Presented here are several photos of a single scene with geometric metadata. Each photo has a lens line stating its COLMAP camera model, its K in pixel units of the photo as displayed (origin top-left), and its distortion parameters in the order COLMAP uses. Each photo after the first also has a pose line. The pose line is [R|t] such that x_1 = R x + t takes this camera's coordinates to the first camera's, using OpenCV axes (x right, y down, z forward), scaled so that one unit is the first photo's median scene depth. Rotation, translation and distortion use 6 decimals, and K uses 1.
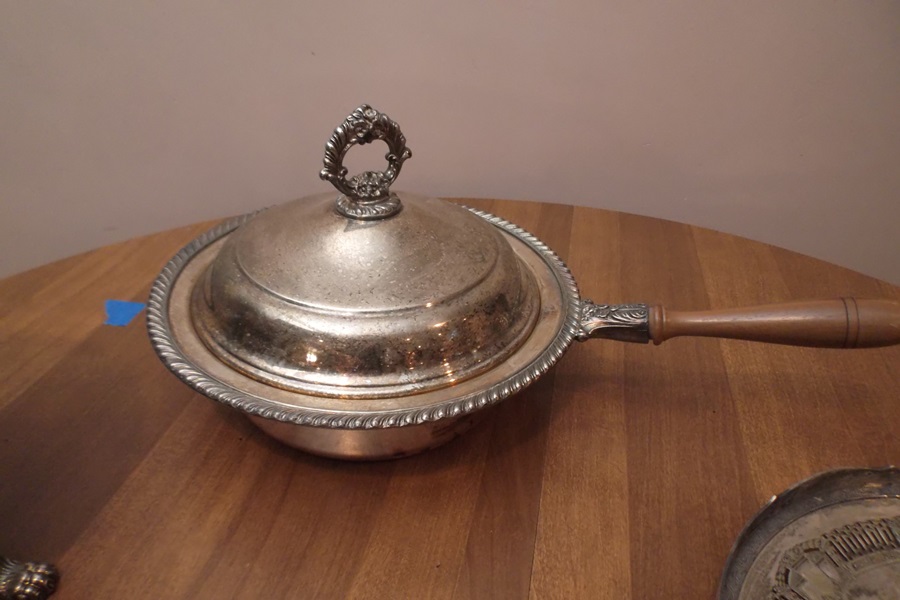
lens RADIAL K [[664.7, 0, 449.2], [0, 664.7, 304.8], [0, 0, 1]] dist [-0.000956, 0.007420]
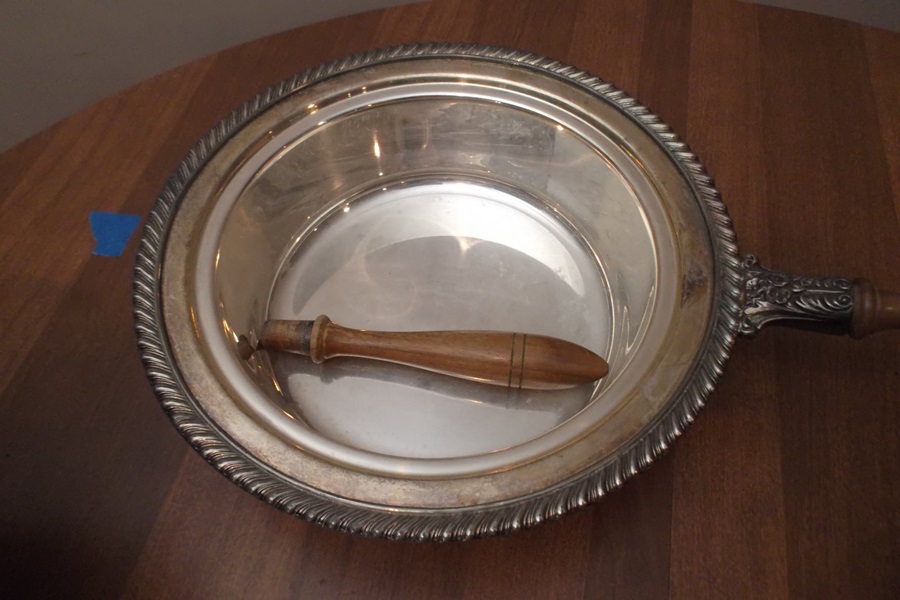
lens RADIAL K [[664.7, 0, 449.9], [0, 664.7, 296.4], [0, 0, 1]] dist [-0.000956, 0.007420]
pose [[0.997472, -0.029319, -0.064732, -0.063378], [0.053094, 0.912929, 0.404649, -0.282201], [0.047232, -0.407063, 0.912178, 0.360946]]
